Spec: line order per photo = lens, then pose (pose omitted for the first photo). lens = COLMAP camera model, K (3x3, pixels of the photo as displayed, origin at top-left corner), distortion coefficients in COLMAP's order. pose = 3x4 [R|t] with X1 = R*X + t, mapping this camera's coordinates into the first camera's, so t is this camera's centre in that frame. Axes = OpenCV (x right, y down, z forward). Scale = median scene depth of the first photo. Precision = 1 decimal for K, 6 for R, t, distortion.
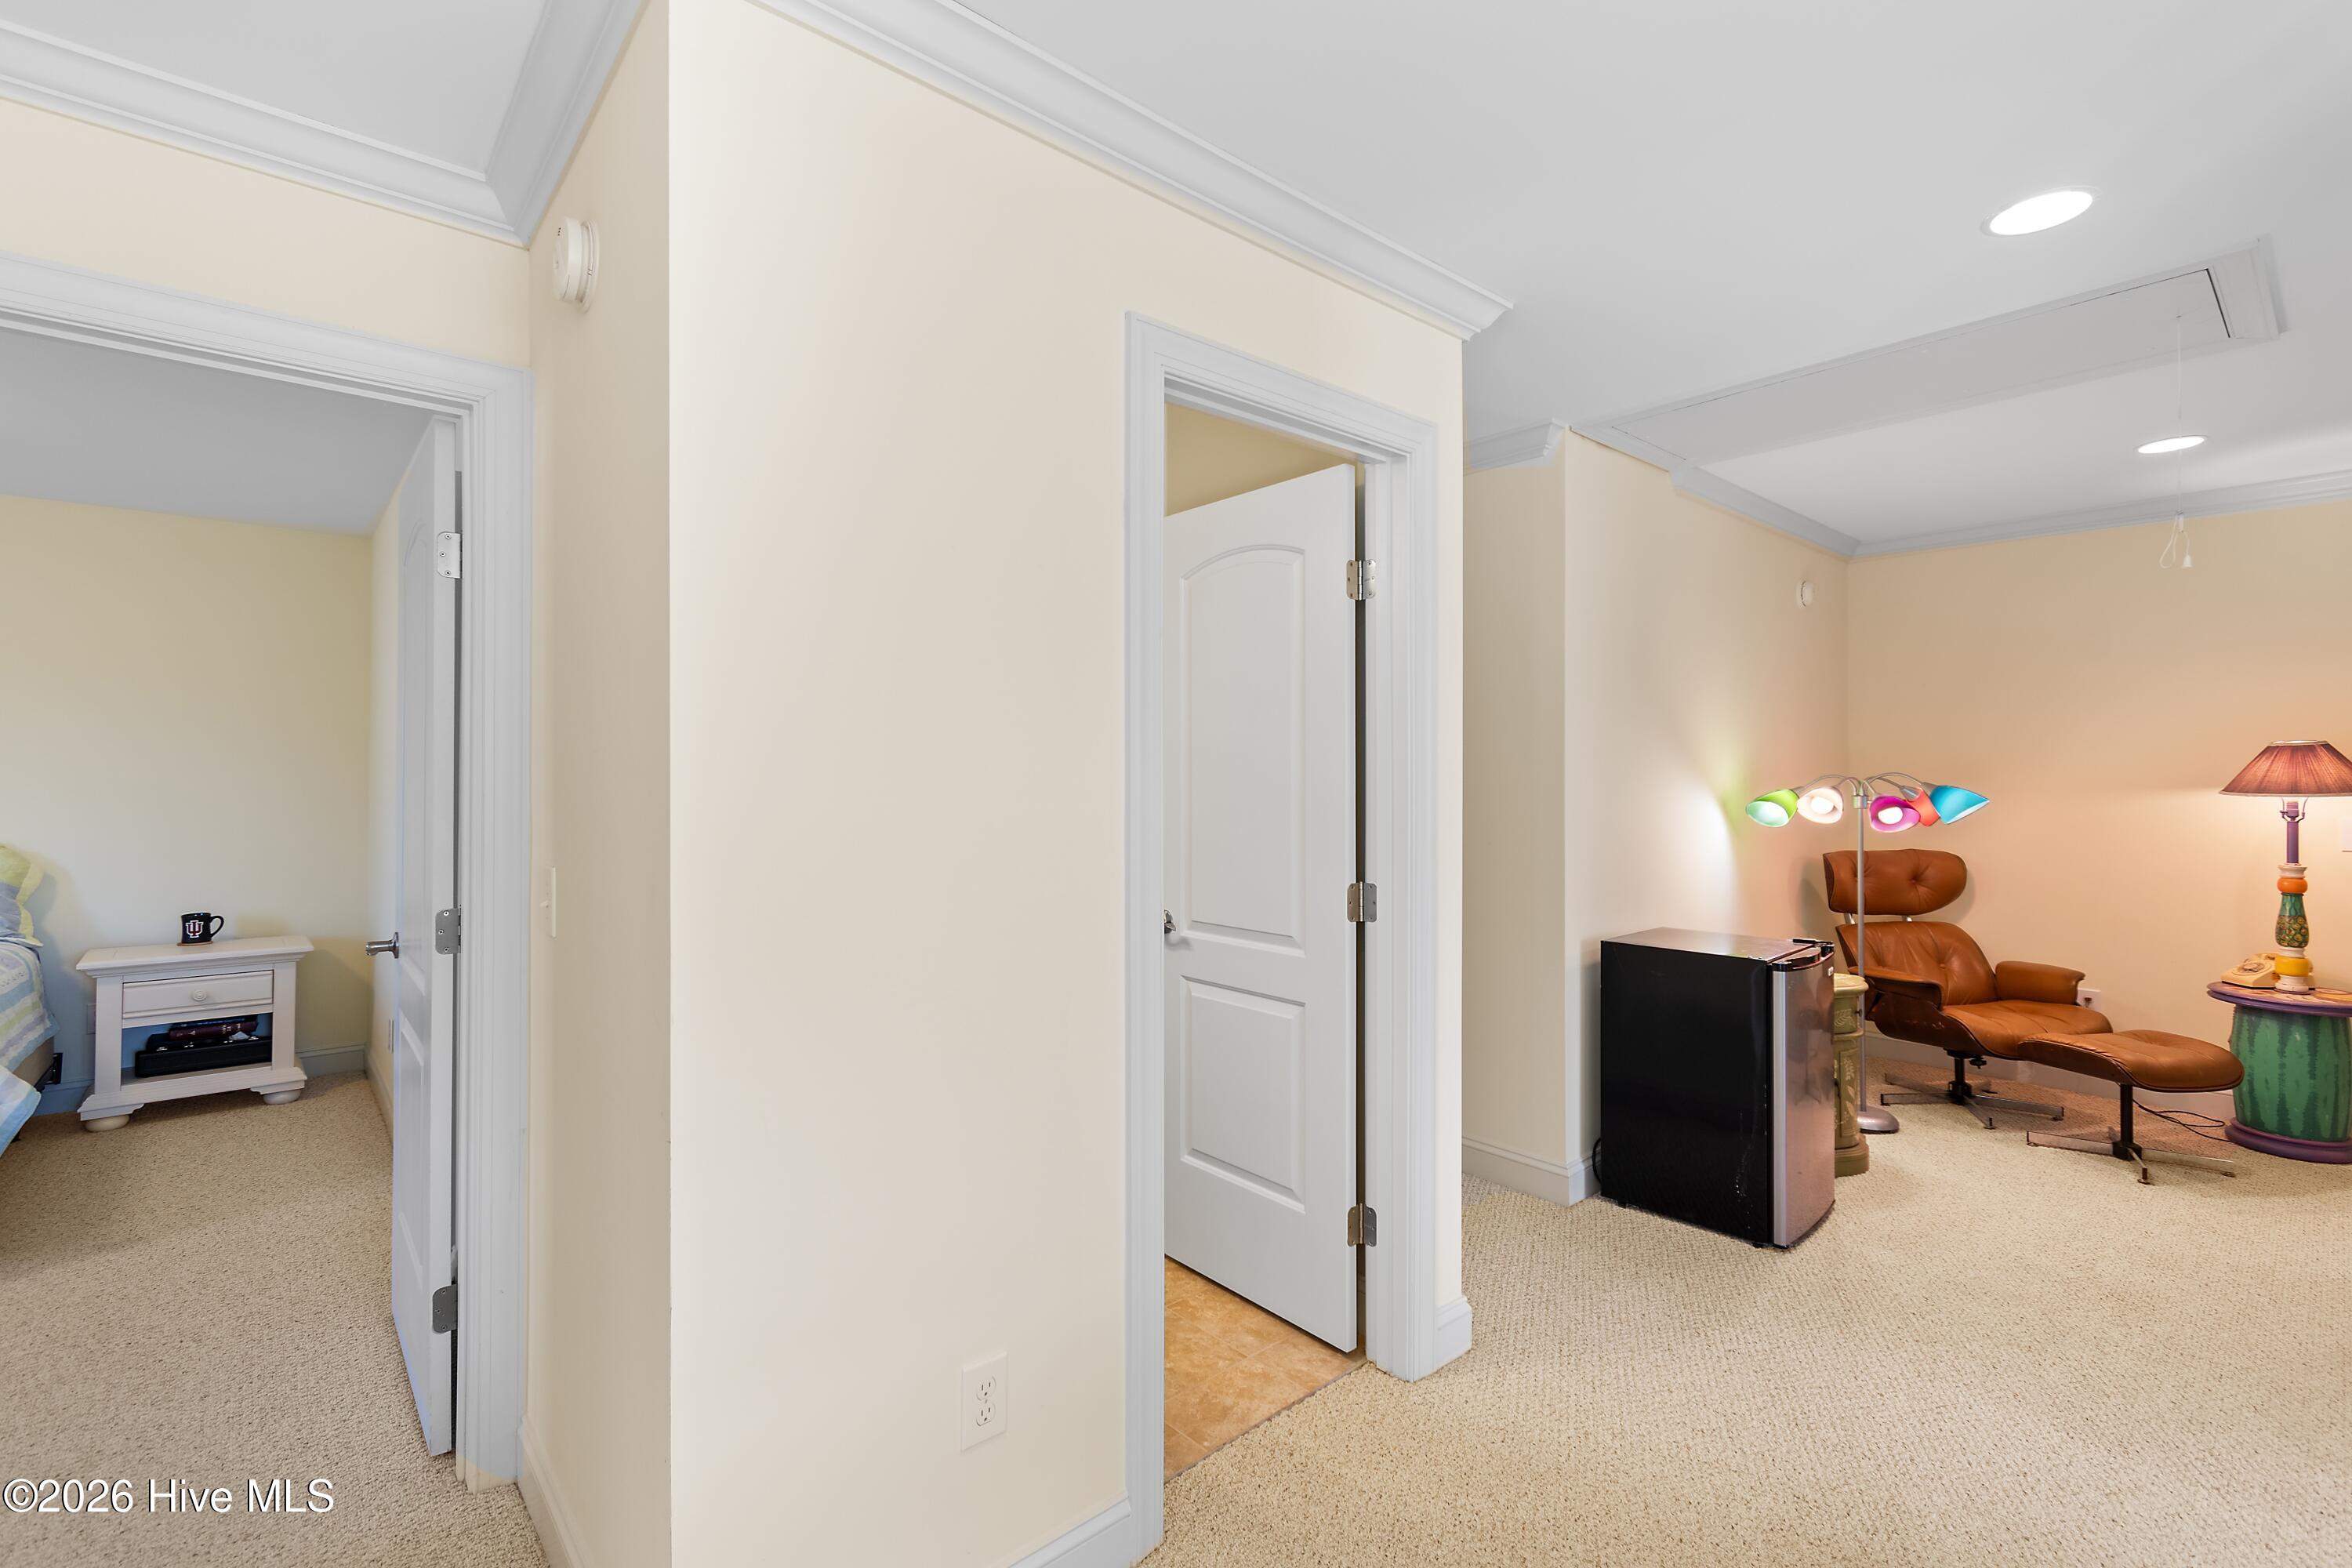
lens RADIAL K [[1053.9, 0, 1178.4], [0, 1053.9, 772.1], [0, 0, 1]] dist [0.000229, -0.001013]
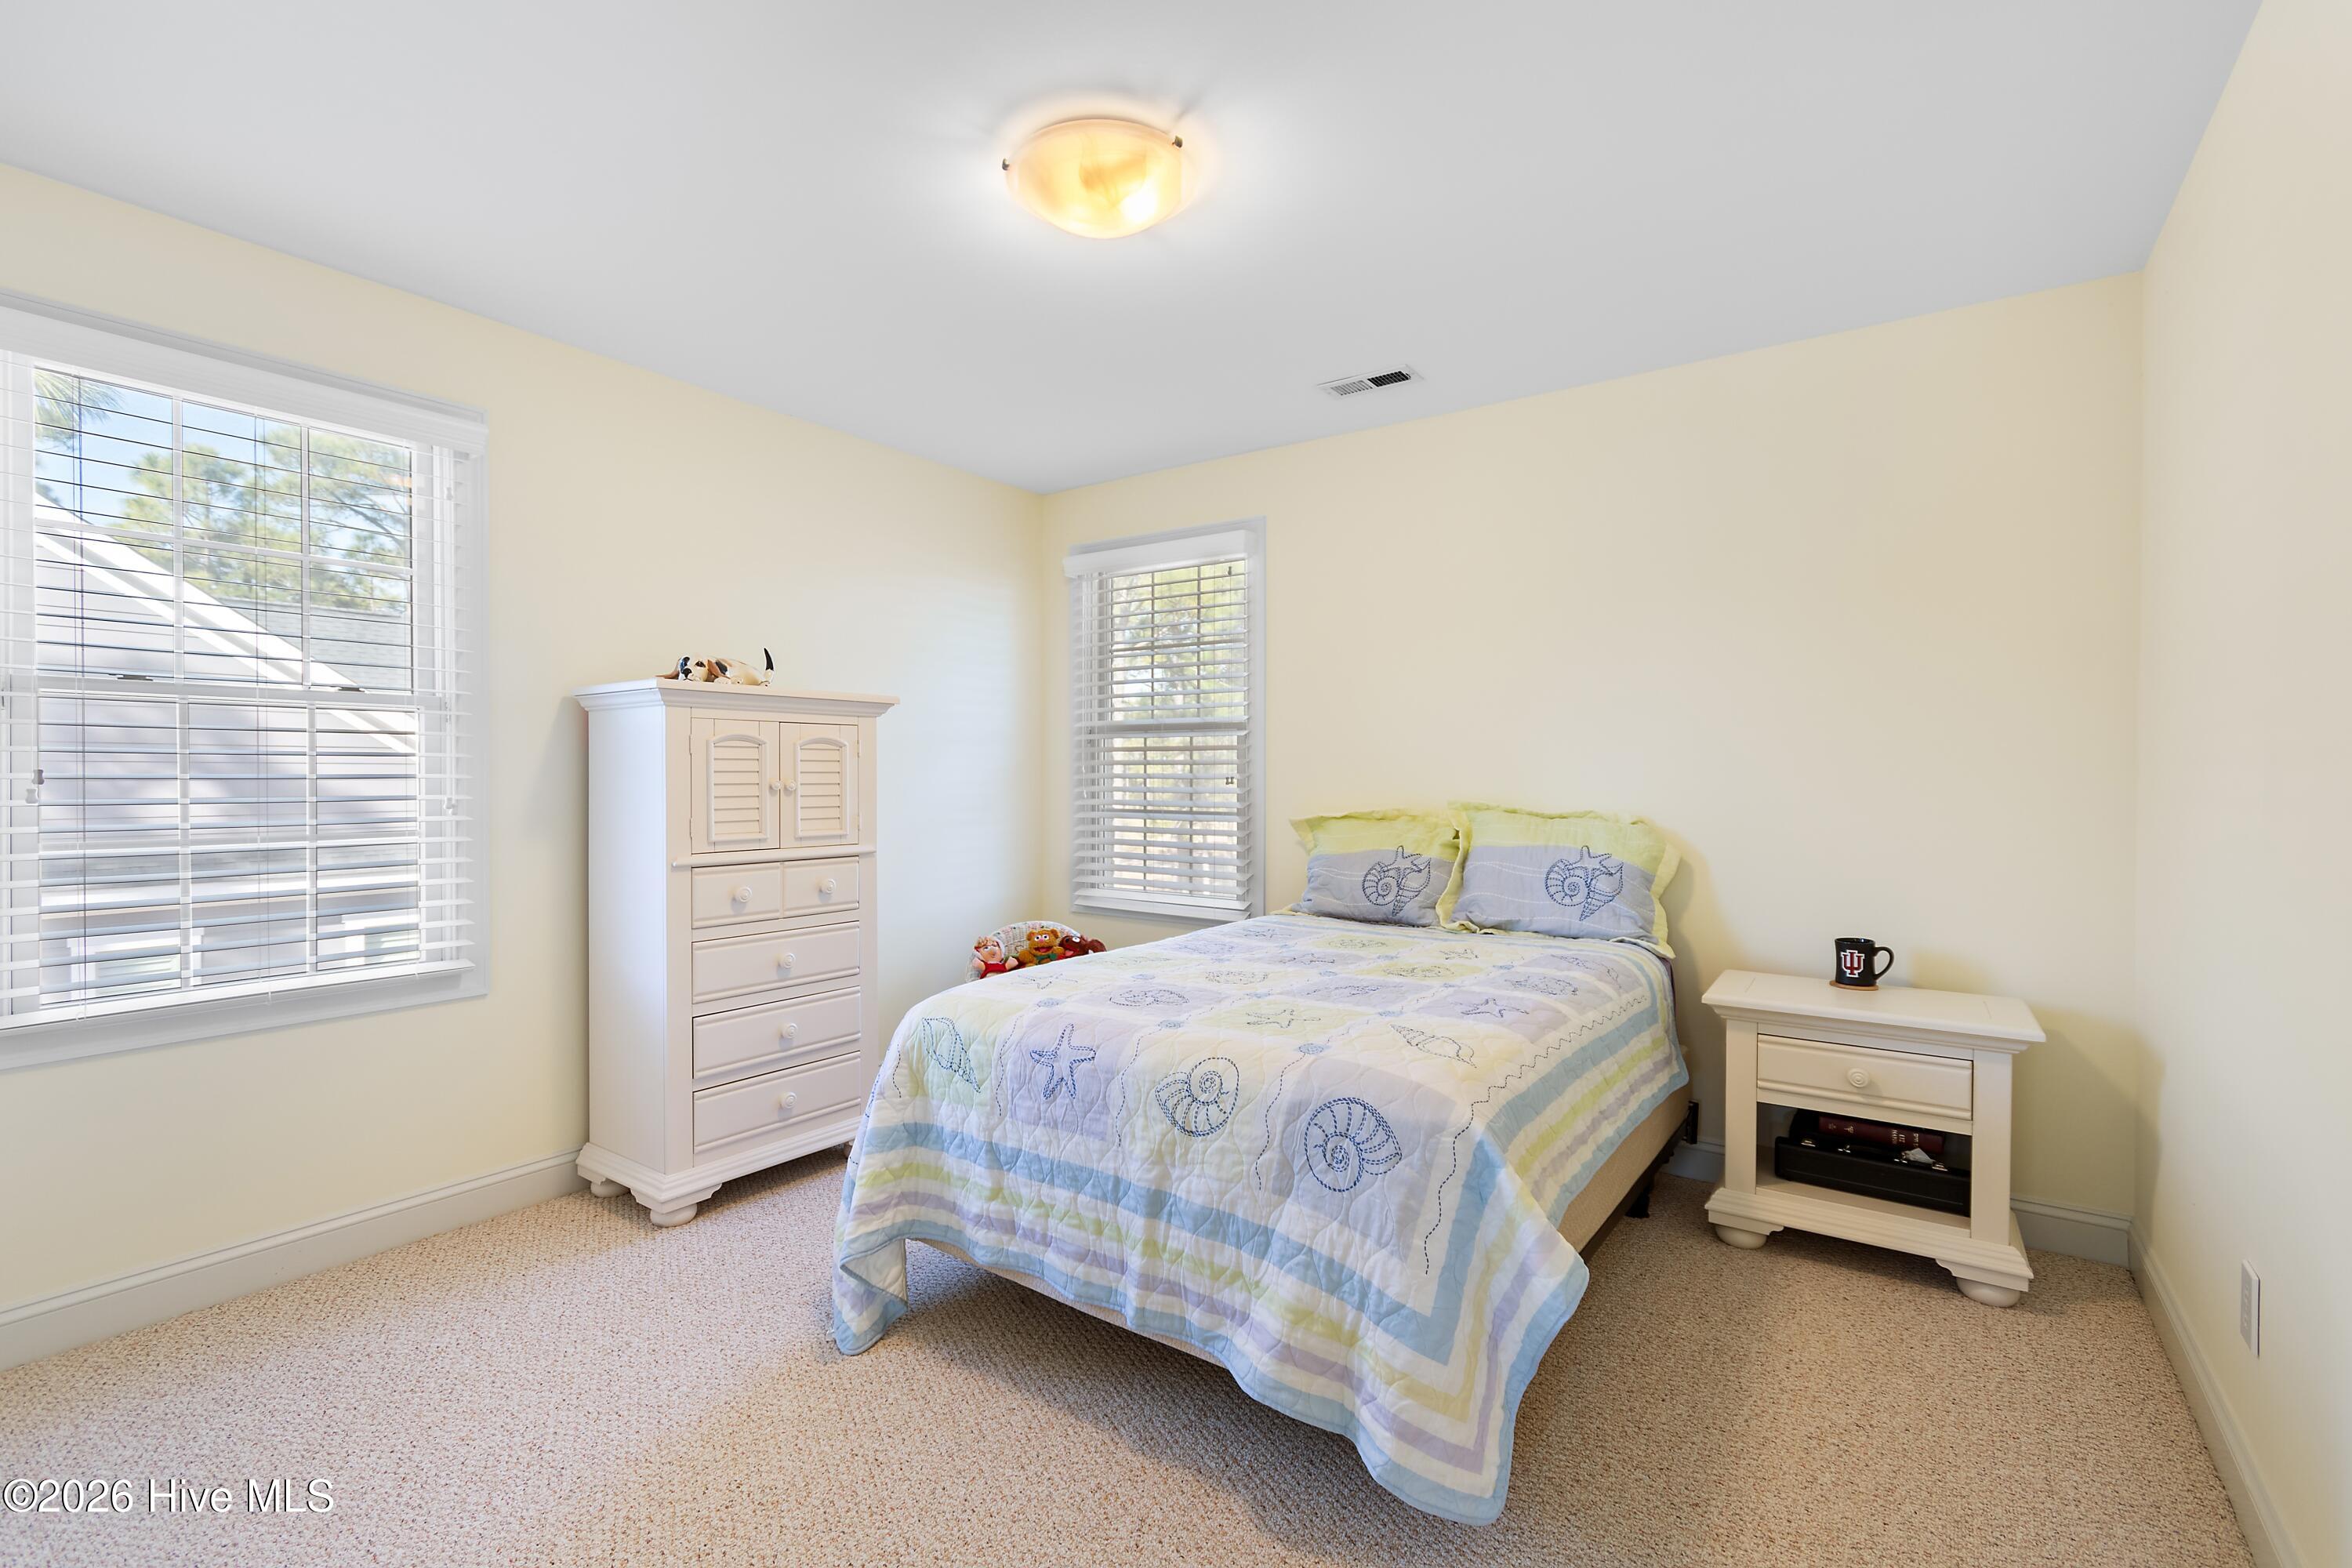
lens RADIAL K [[1053.9, 0, 1178.4], [0, 1053.9, 772.1], [0, 0, 1]] dist [0.000229, -0.001013]
pose [[0.234500, -0.004240, -0.972107, -0.426535], [0.004230, 0.999985, -0.003342, 0.034481], [0.972107, -0.003328, 0.234514, 0.473535]]
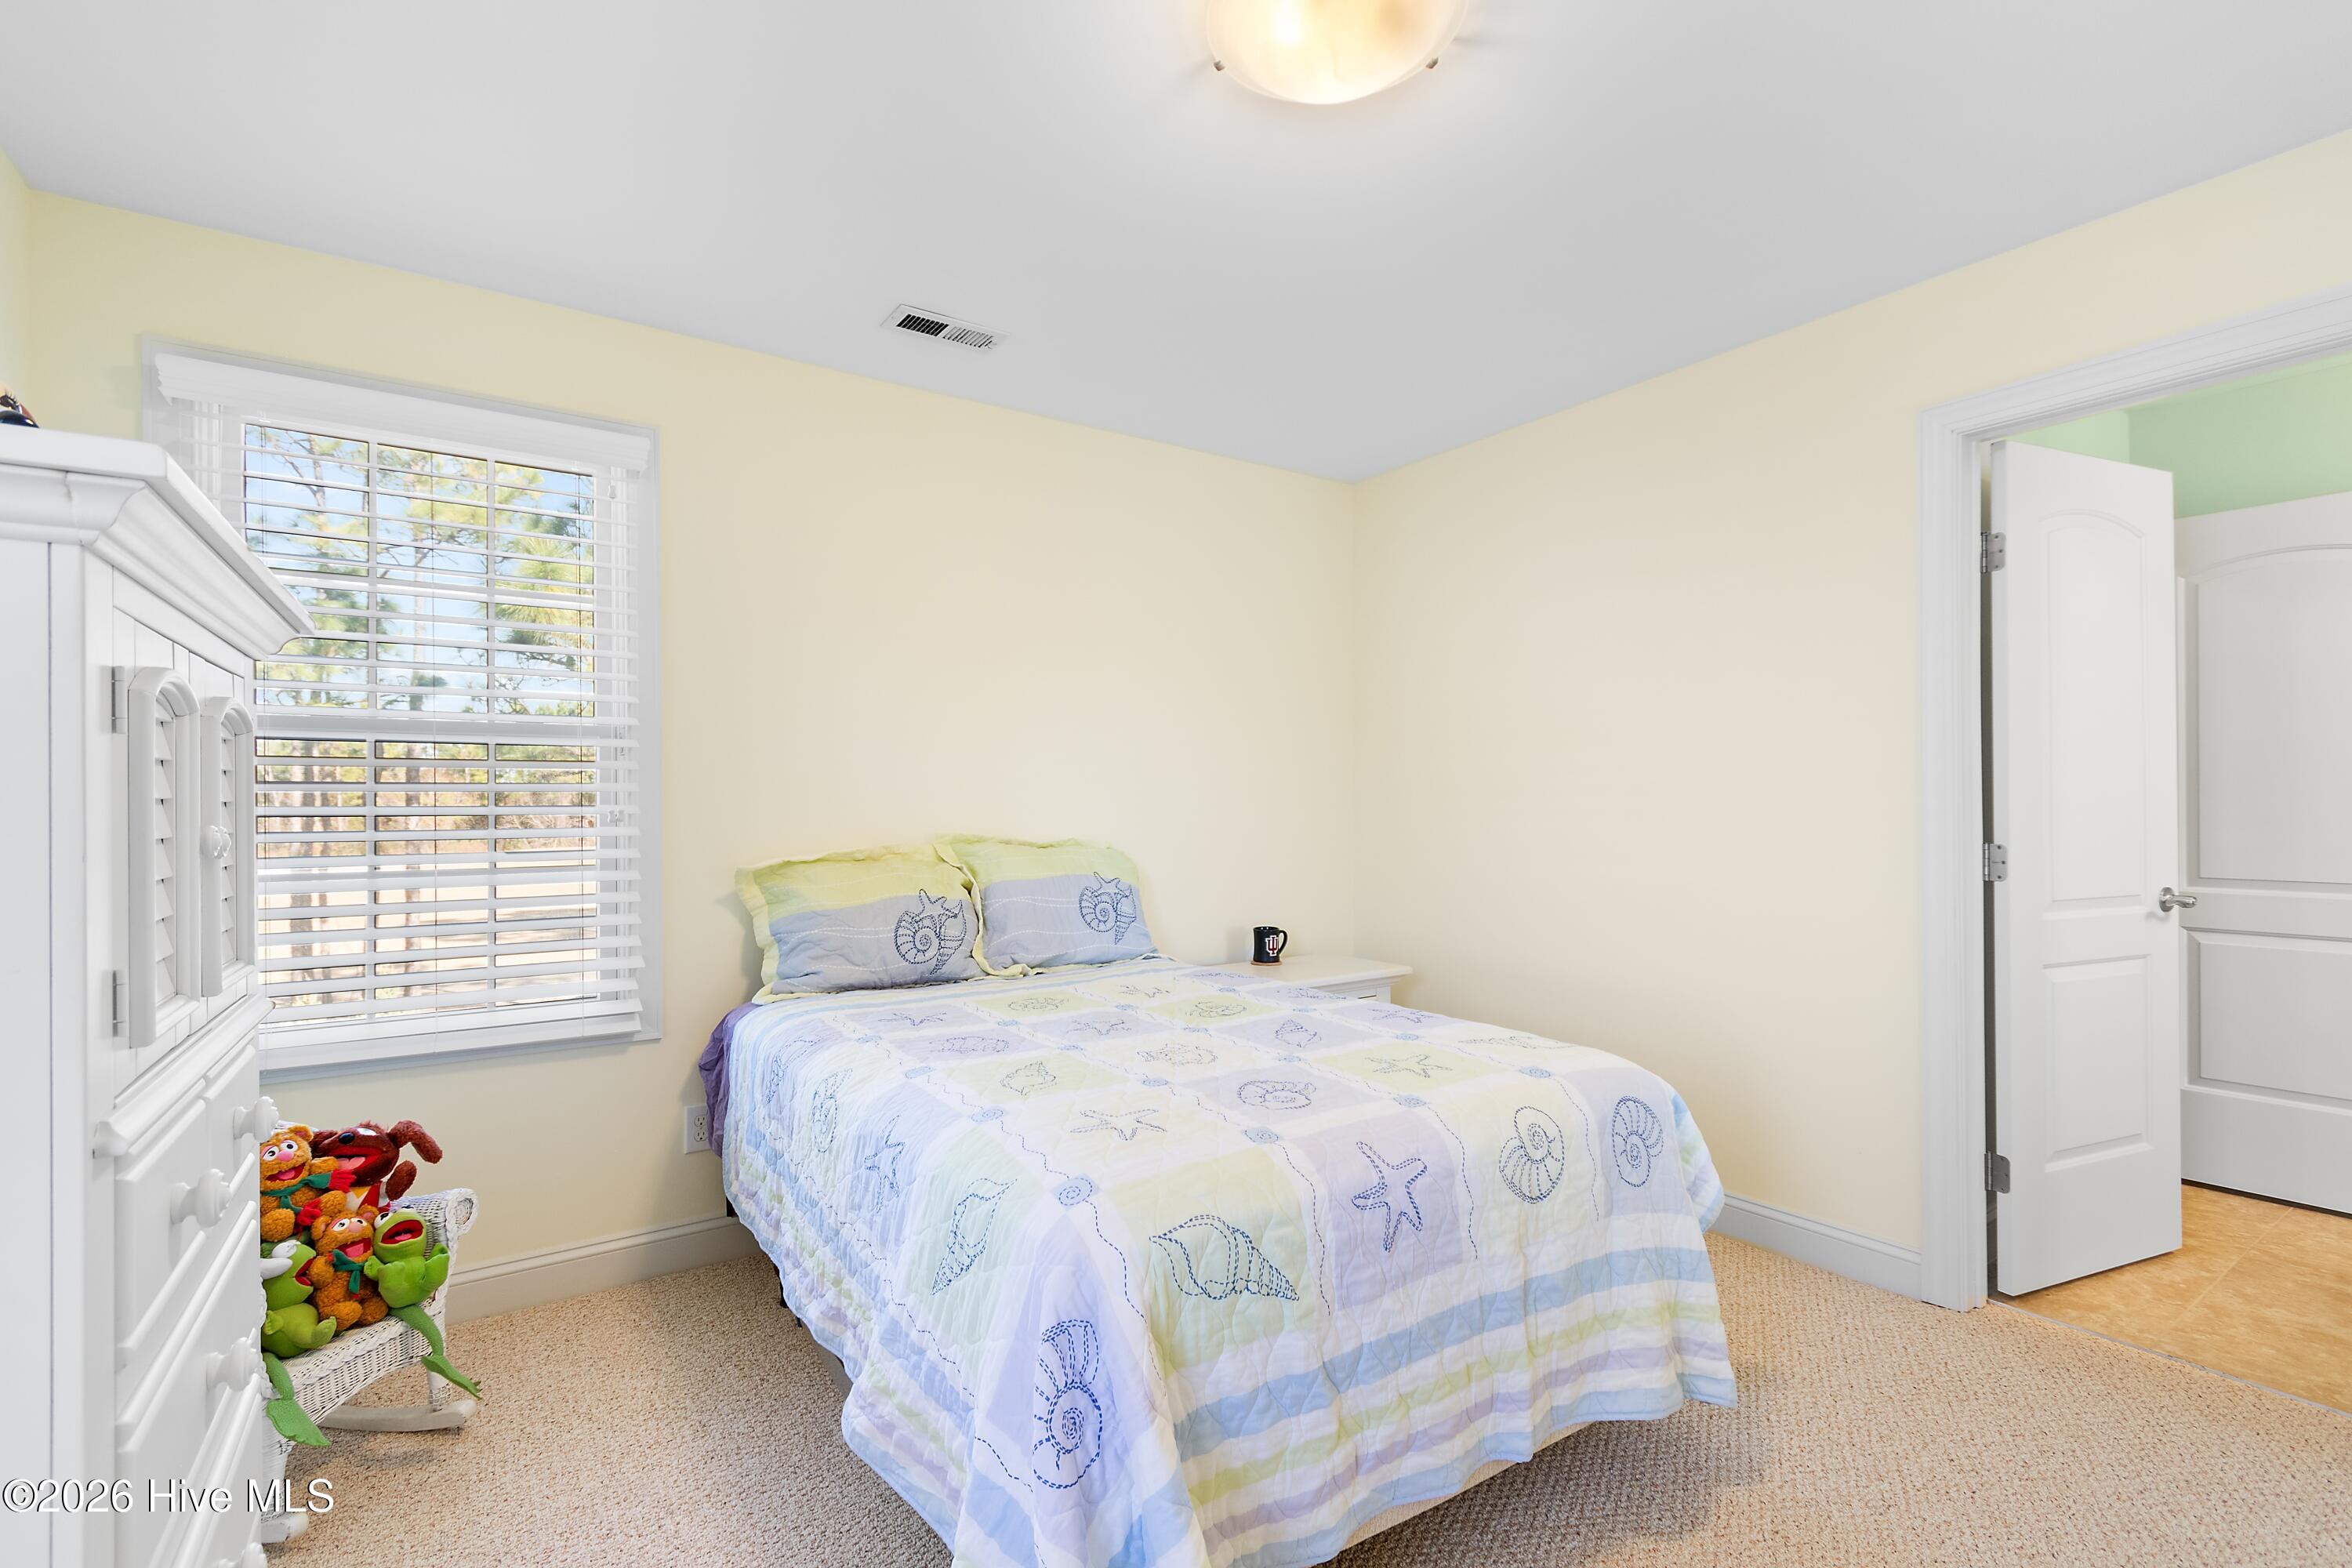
lens RADIAL K [[1053.9, 0, 1178.4], [0, 1053.9, 772.1], [0, 0, 1]] dist [0.000229, -0.001013]
pose [[0.992081, -0.012934, -0.124935, -0.949433], [0.009997, 0.999660, -0.024103, 0.031540], [0.125205, 0.022663, 0.991872, 0.160230]]
